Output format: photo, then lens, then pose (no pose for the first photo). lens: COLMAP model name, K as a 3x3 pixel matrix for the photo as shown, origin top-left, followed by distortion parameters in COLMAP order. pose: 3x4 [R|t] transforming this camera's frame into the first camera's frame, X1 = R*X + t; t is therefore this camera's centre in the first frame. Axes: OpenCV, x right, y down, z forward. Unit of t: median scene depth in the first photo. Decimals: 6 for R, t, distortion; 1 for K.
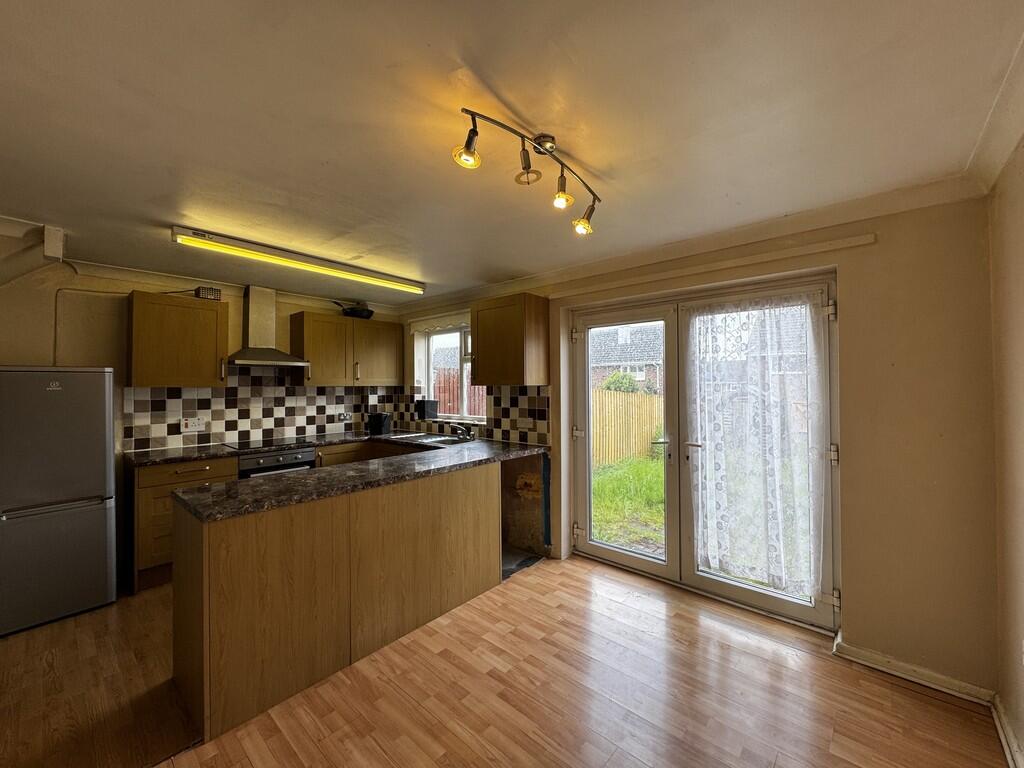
lens RADIAL K [[414.4, 0, 509.7], [0, 414.4, 385.2], [0, 0, 1]] dist [-0.000030, -0.000089]
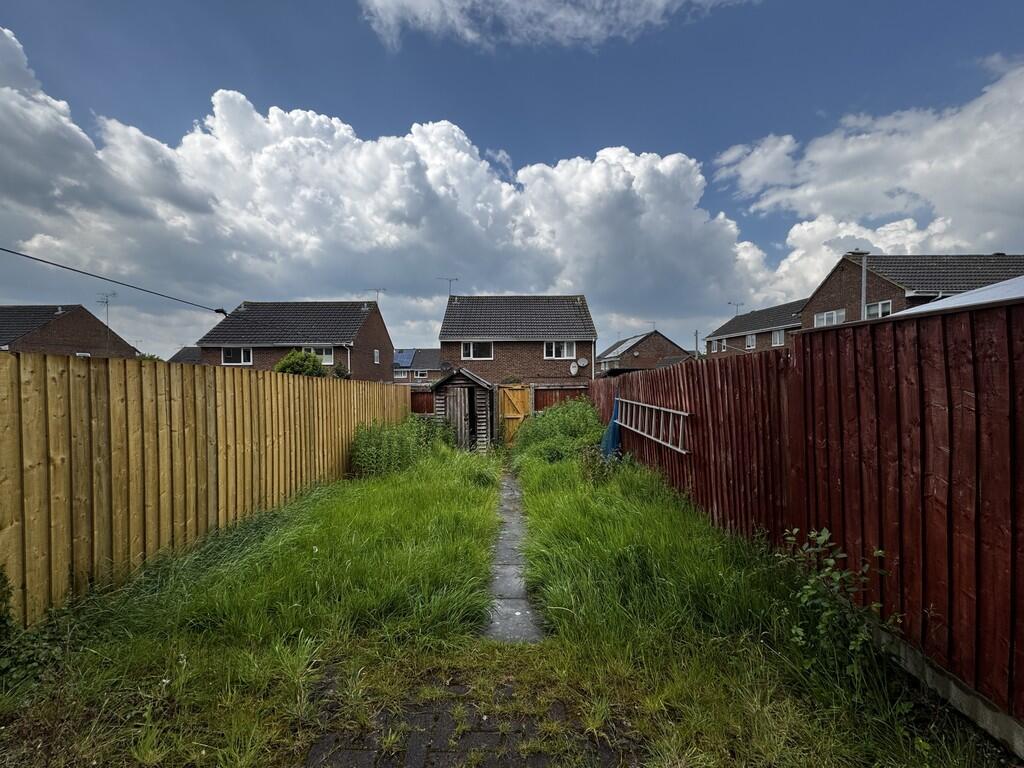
lens RADIAL K [[414.4, 0, 508.1], [0, 414.4, 381.5], [0, 0, 1]] dist [-0.000030, -0.000089]
pose [[0.753783, -0.015271, 0.656946, 0.272595], [0.001672, 0.999771, 0.021322, 0.036251], [-0.657121, -0.014973, 0.753636, 0.912105]]
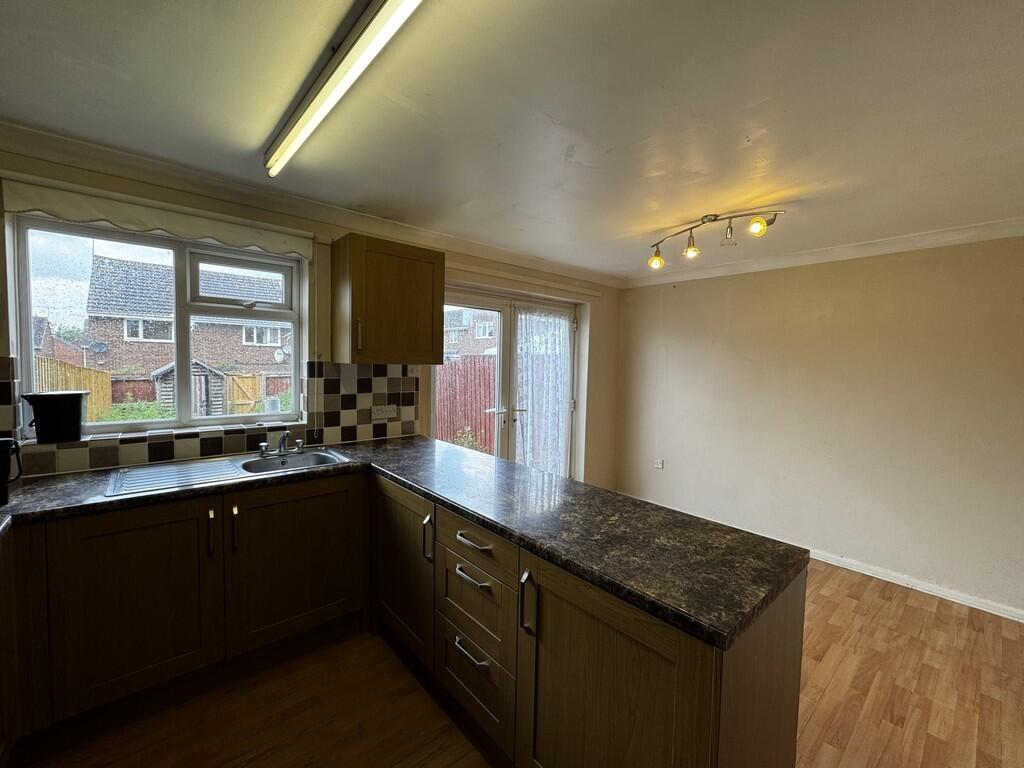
lens RADIAL K [[414.4, 0, 512.6], [0, 414.4, 381.4], [0, 0, 1]] dist [-0.000030, -0.000089]
pose [[0.133332, -0.039103, 0.990300, -0.680600], [-0.026324, 0.998729, 0.042980, -0.004873], [-0.990722, -0.031799, 0.132133, 0.654436]]
